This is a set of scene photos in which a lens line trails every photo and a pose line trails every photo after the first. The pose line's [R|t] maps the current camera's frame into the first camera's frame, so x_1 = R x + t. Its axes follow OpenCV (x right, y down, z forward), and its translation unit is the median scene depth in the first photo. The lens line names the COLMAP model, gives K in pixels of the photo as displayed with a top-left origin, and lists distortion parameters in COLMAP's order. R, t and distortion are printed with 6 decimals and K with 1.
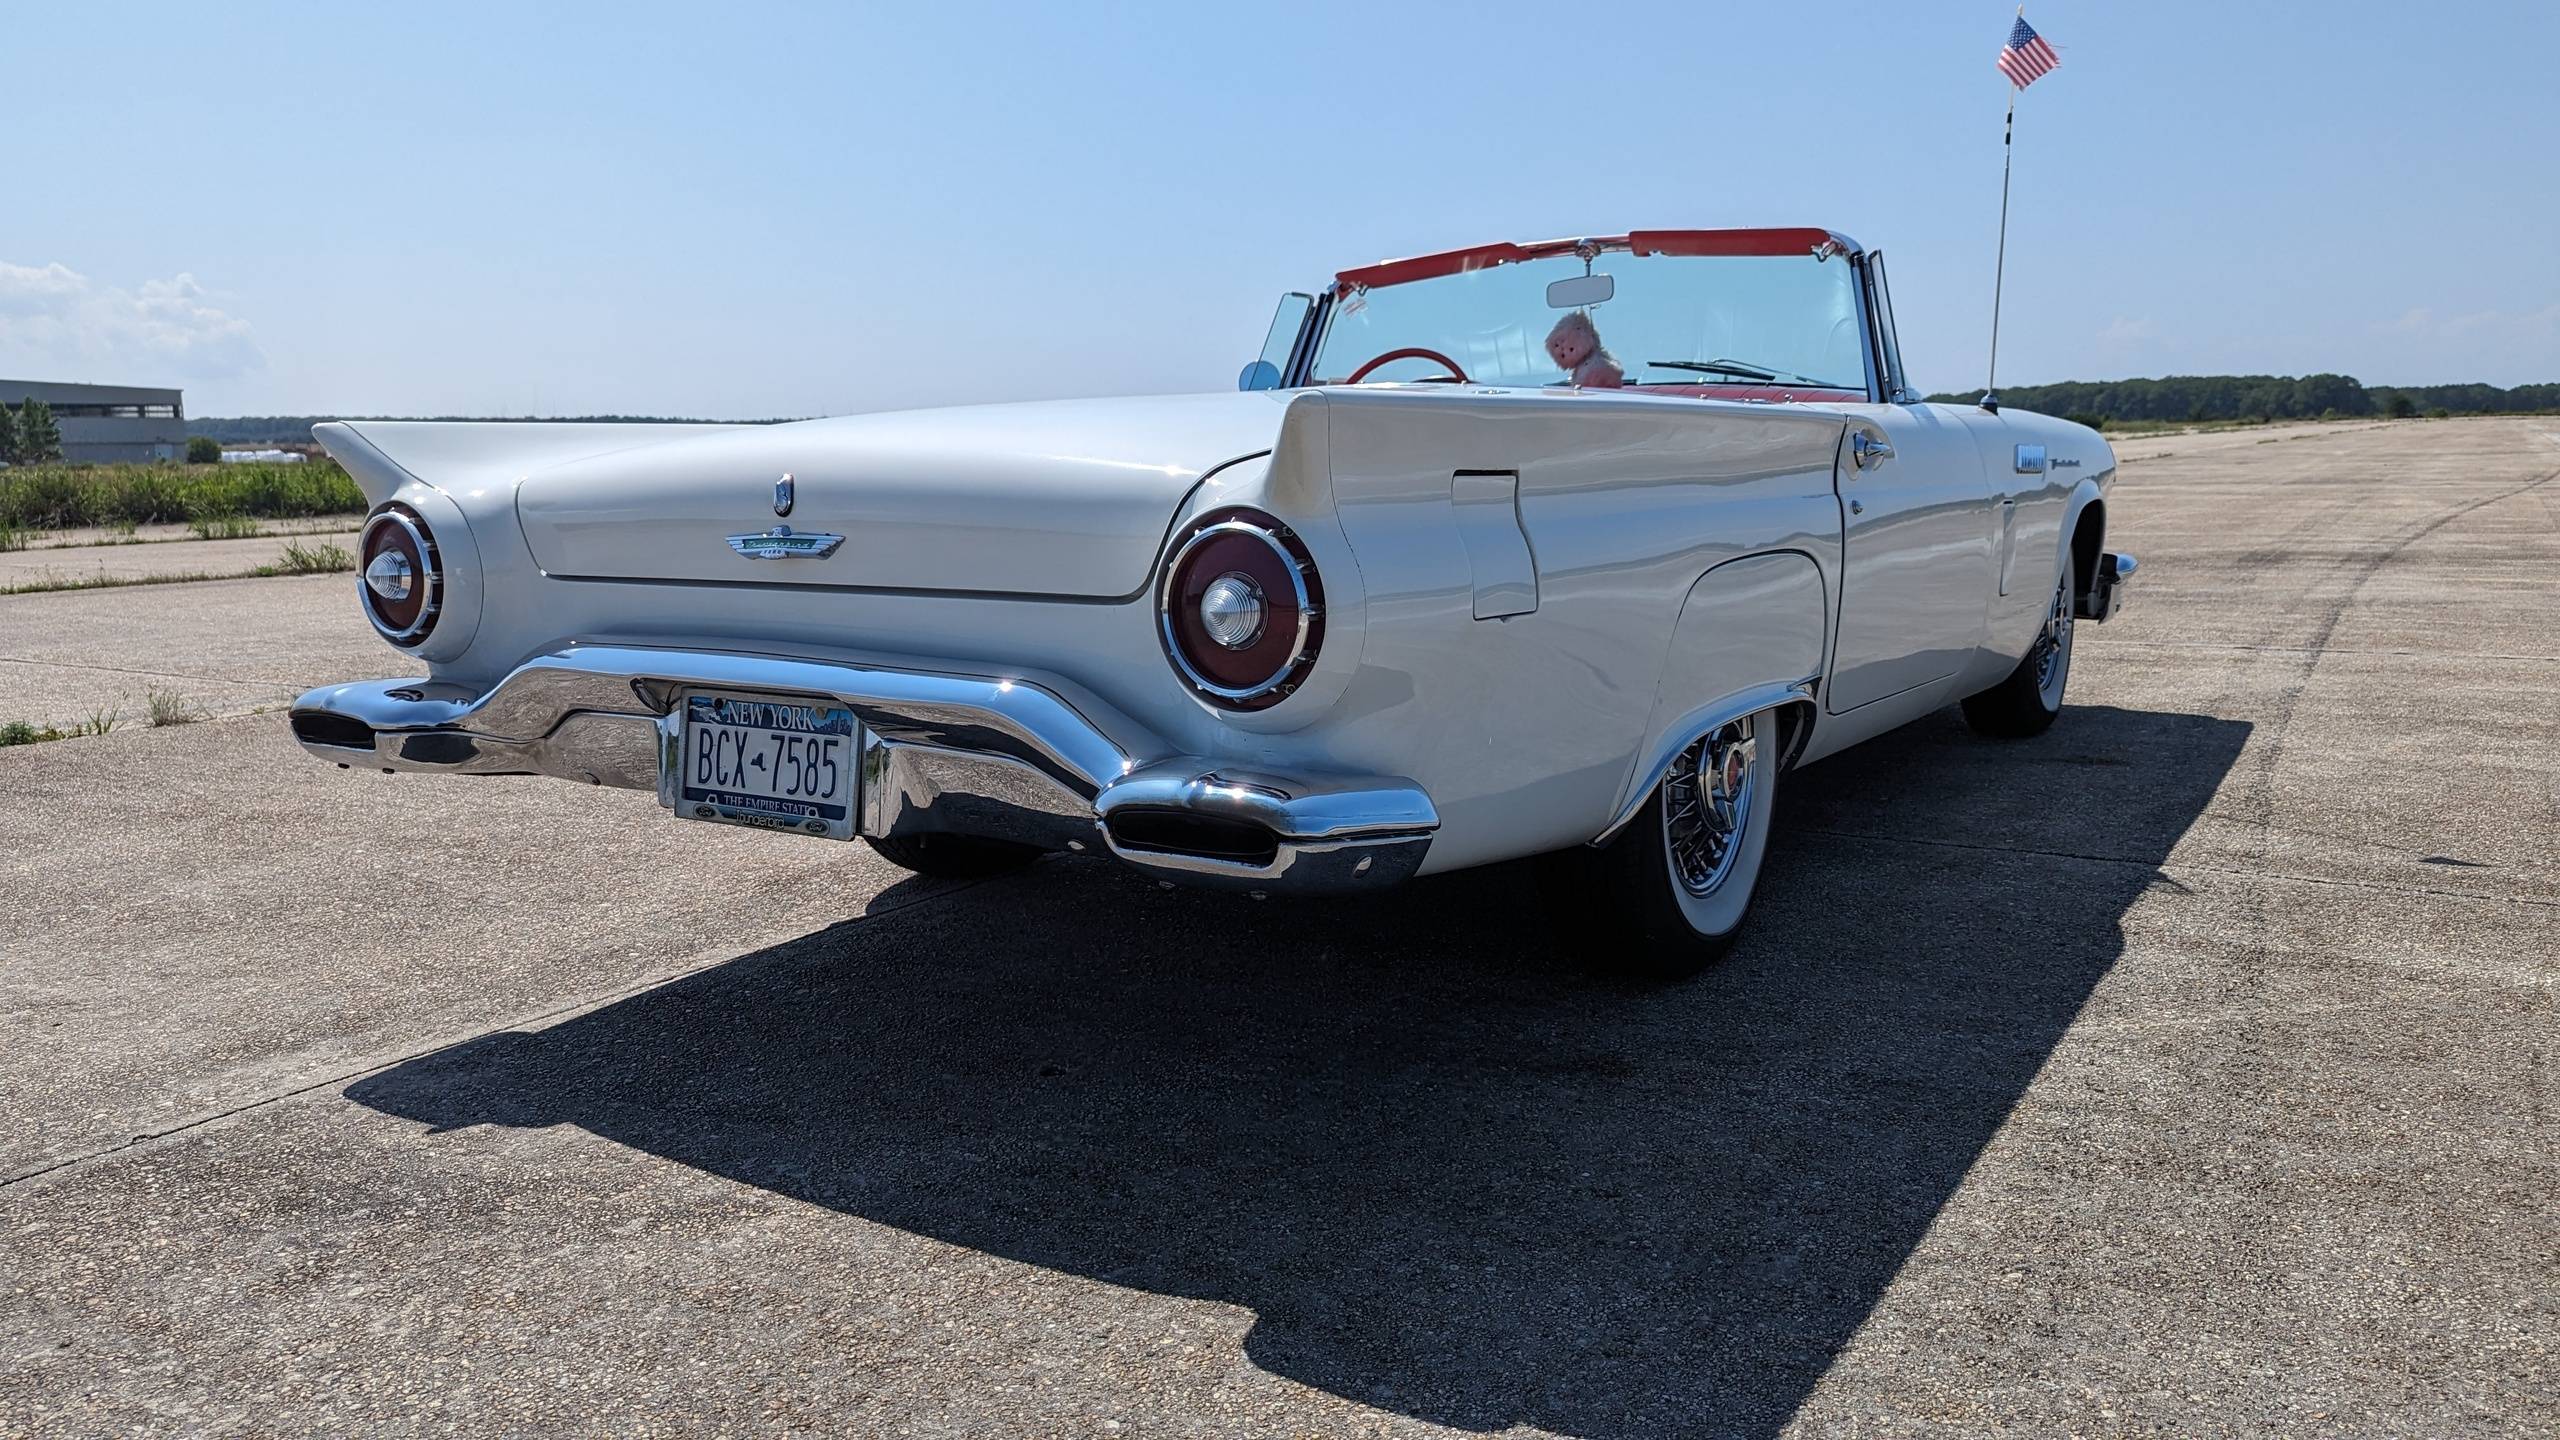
lens RADIAL K [[1822.3, 0, 1246.5], [0, 1822.3, 722.4], [0, 0, 1]] dist [0.063208, -0.057703]
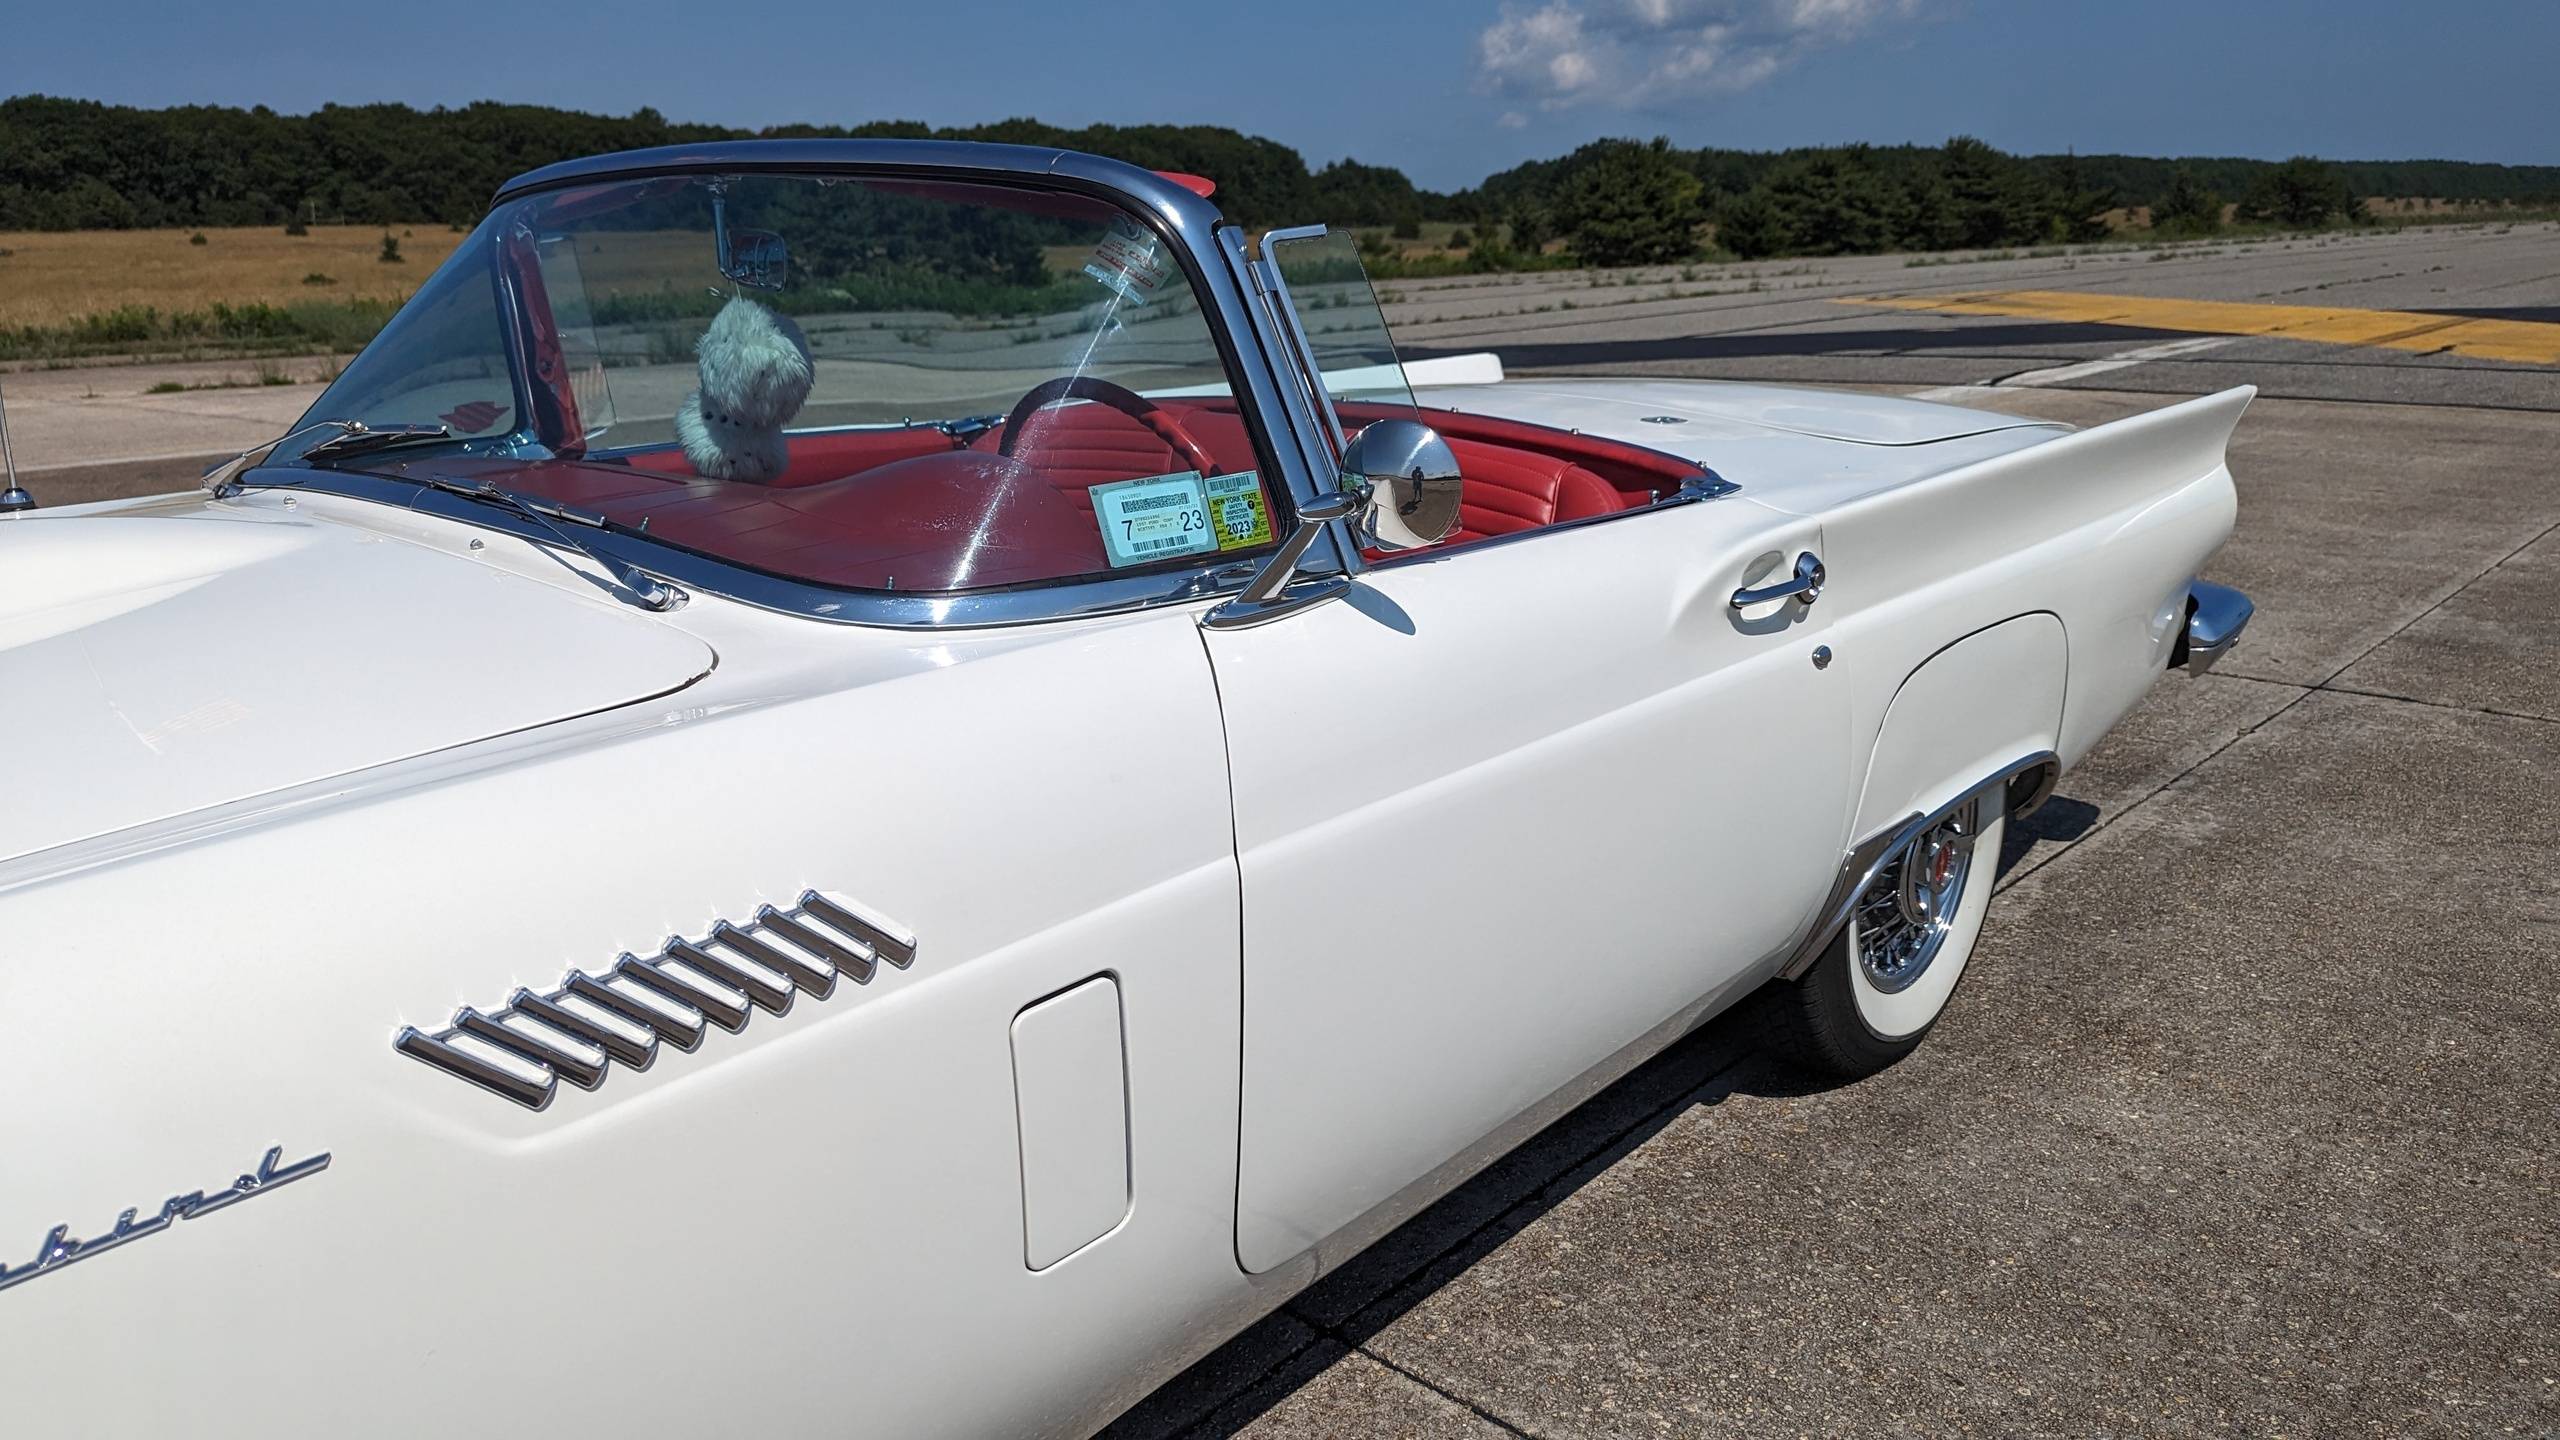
lens RADIAL K [[1822.3, 0, 1239.1], [0, 1822.3, 716.5], [0, 0, 1]] dist [0.063208, -0.057703]
pose [[-0.985235, -0.011632, 0.170814, -0.046266], [0.058456, 0.914880, 0.399471, -0.569765], [-0.160921, 0.403558, -0.900691, 2.666223]]
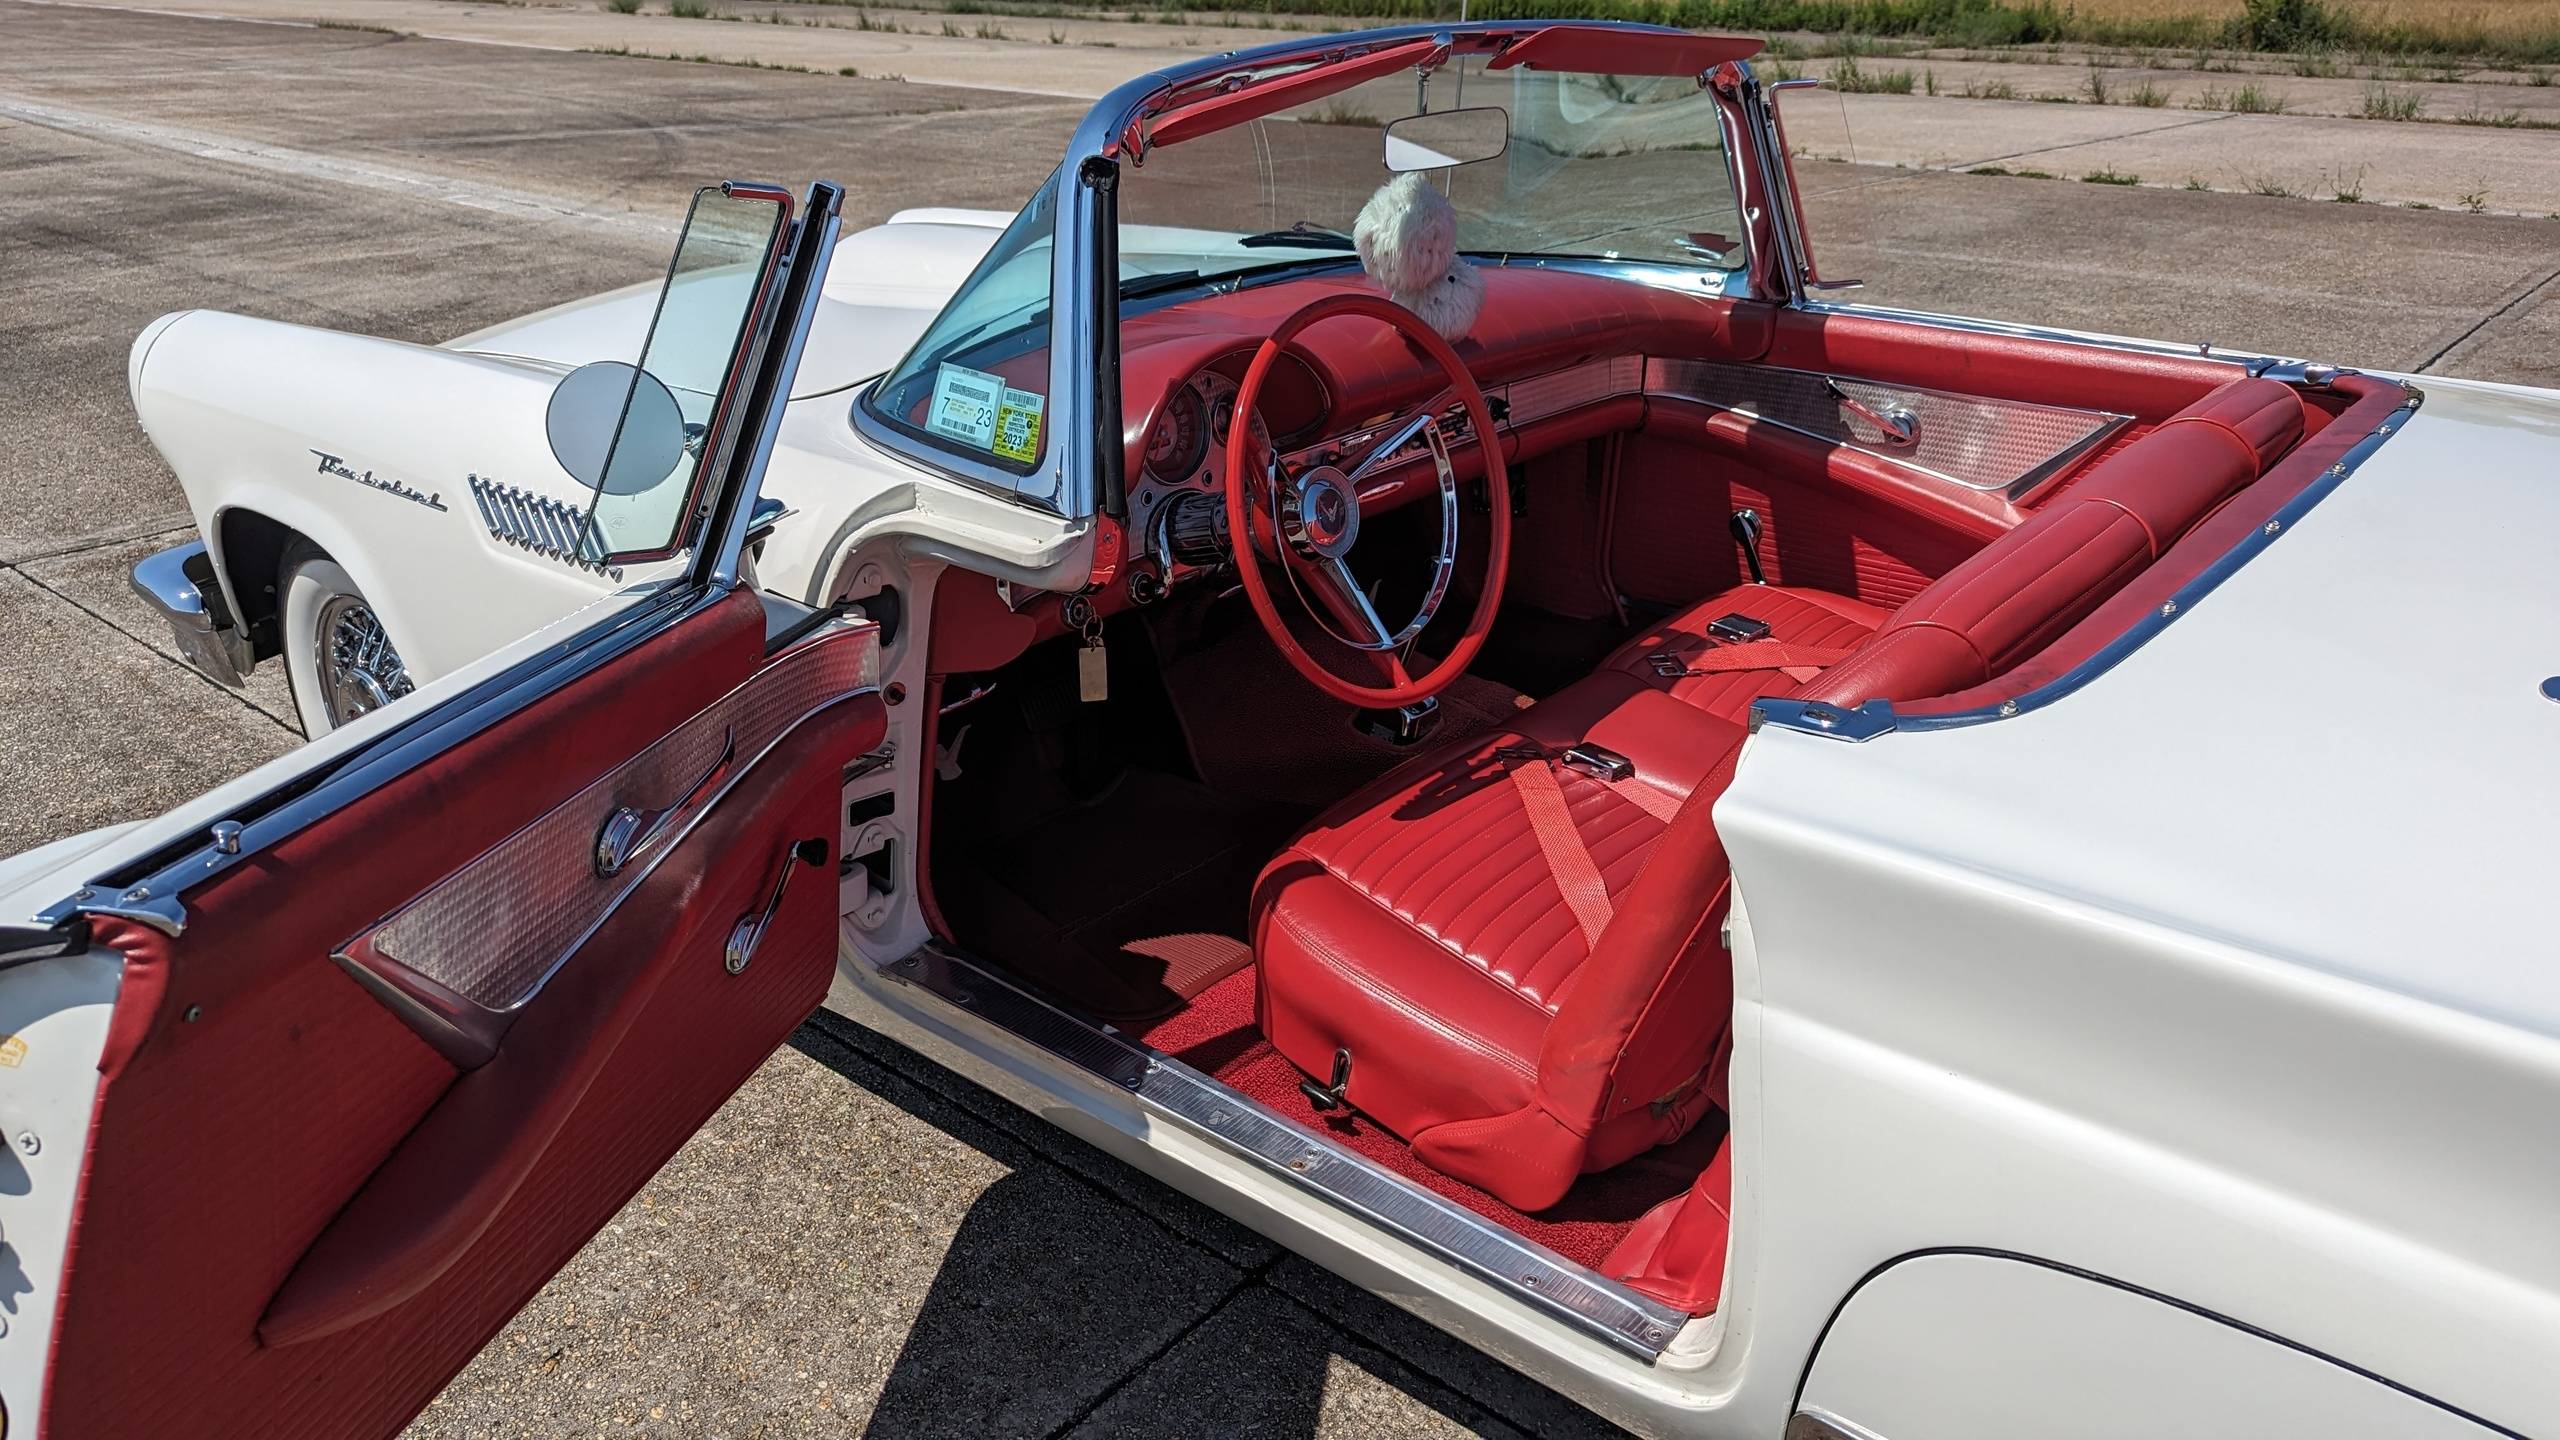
lens RADIAL K [[1826.7, 0, 1252.8], [0, 1826.7, 753.4], [0, 0, 1]] dist [0.049393, -0.041661]
pose [[0.118229, -0.394681, 0.911180, -0.665103], [0.147914, 0.914378, 0.376874, -0.511947], [-0.981908, 0.090219, 0.166485, 1.797128]]
